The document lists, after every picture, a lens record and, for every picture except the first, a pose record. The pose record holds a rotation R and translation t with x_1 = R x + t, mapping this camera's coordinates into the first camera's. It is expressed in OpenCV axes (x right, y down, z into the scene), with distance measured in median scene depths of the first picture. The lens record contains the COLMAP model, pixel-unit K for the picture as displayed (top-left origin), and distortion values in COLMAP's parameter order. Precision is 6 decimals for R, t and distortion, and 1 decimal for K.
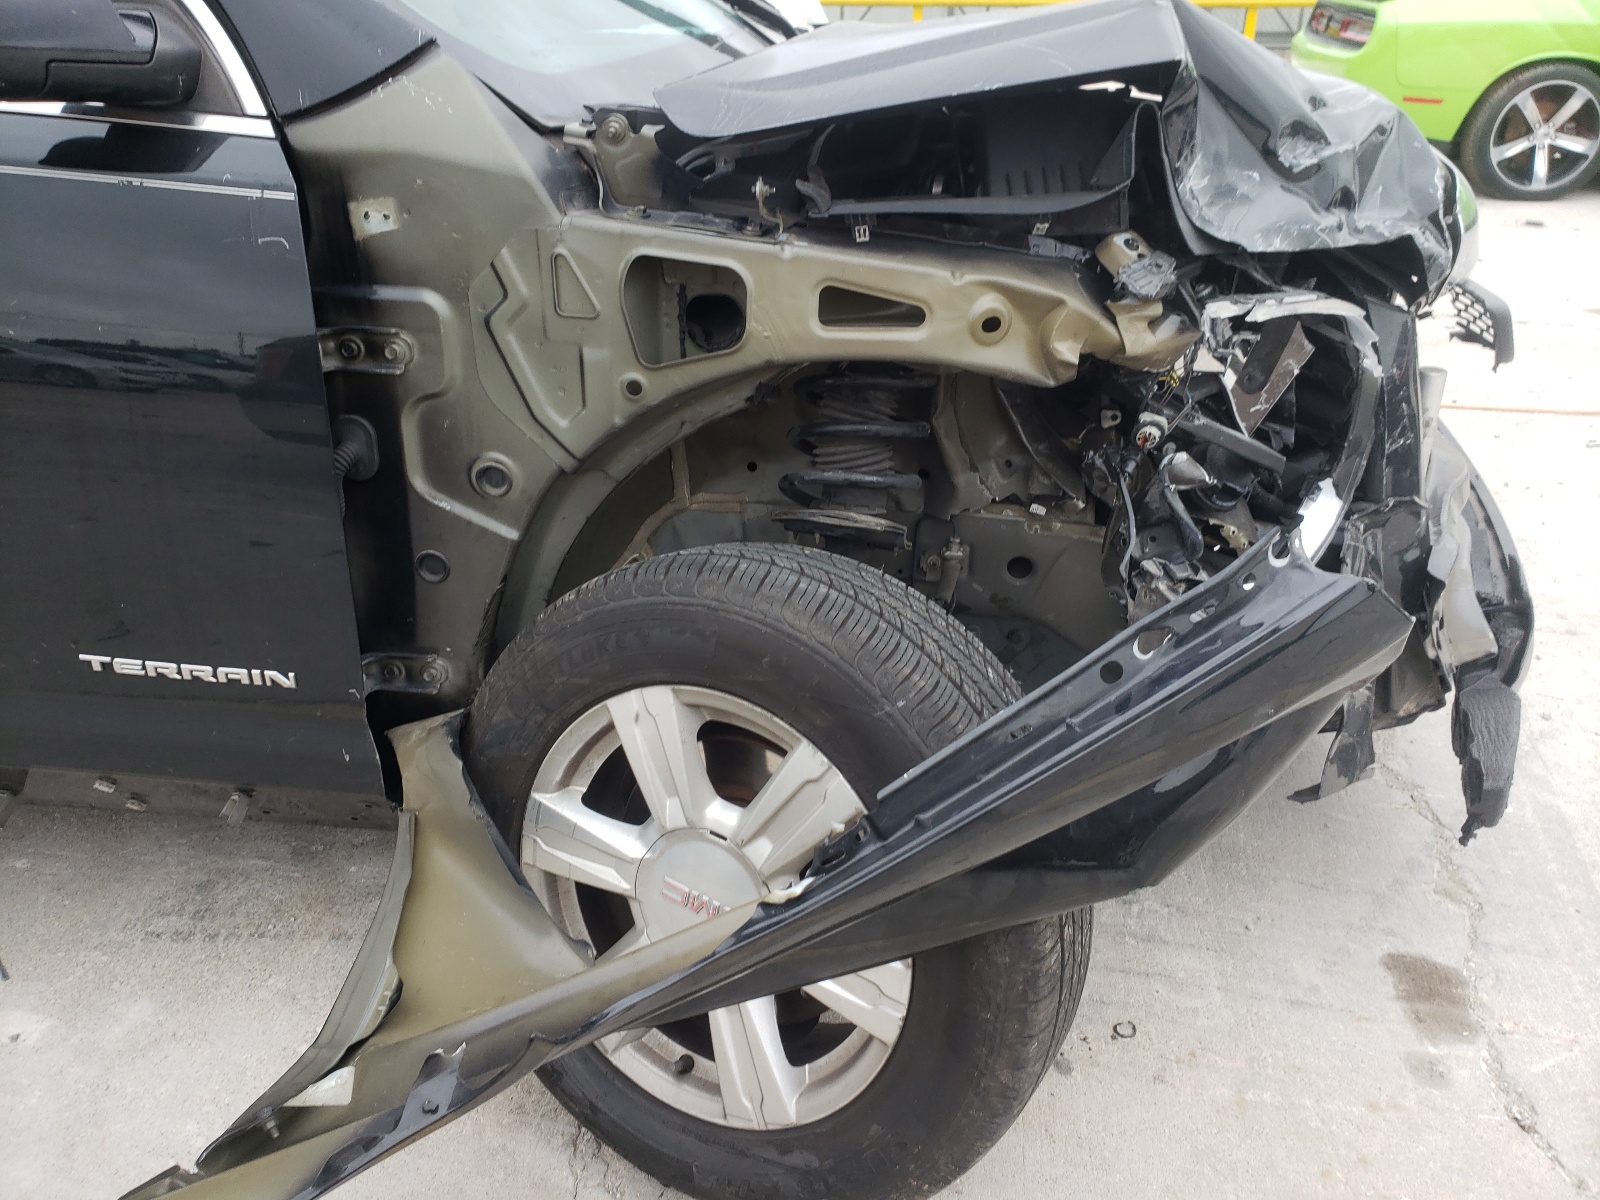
lens RADIAL K [[1229.4, 0, 800.0], [0, 1229.4, 600.0], [0, 0, 1]] dist [0.003669, 0.008211]
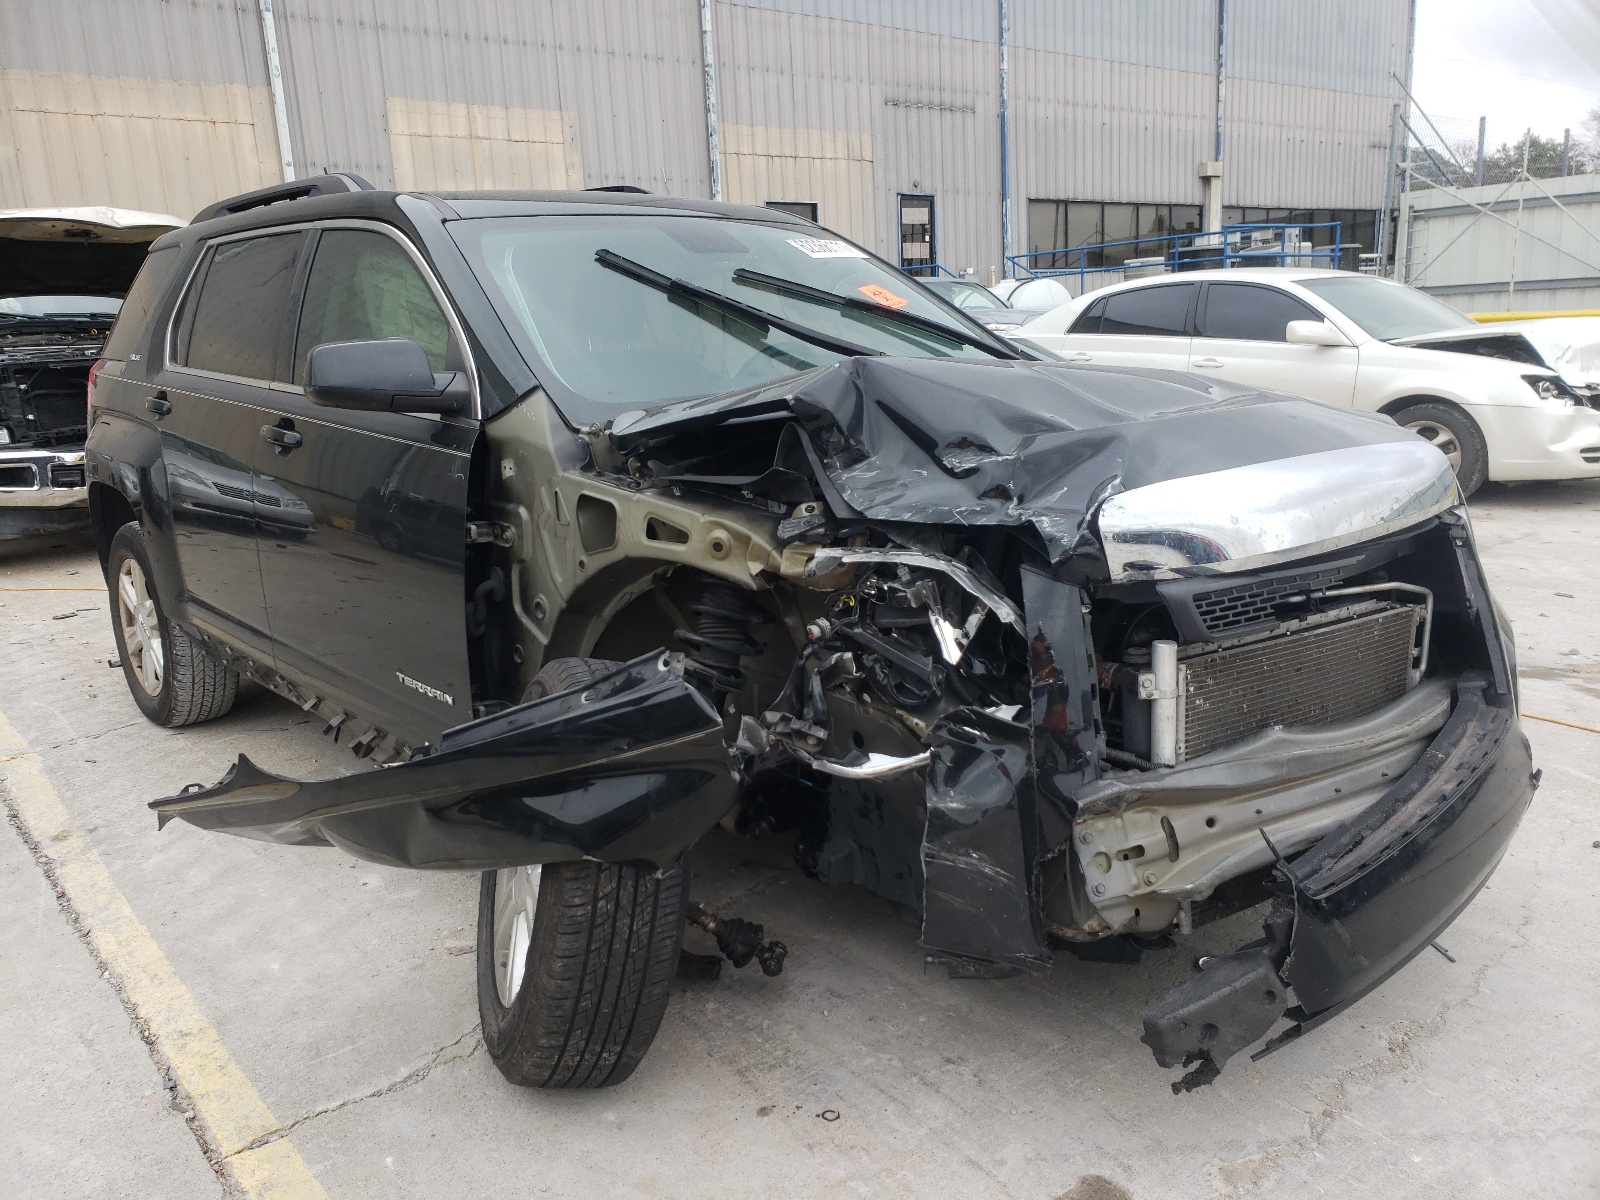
lens RADIAL K [[1229.4, 0, 800.0], [0, 1229.4, 600.0], [0, 0, 1]] dist [0.003669, 0.008211]
pose [[0.746763, 0.112314, -0.655538, 1.297694], [-0.269398, 0.952242, -0.143739, 0.048948], [0.608087, 0.283939, 0.741356, -0.127348]]
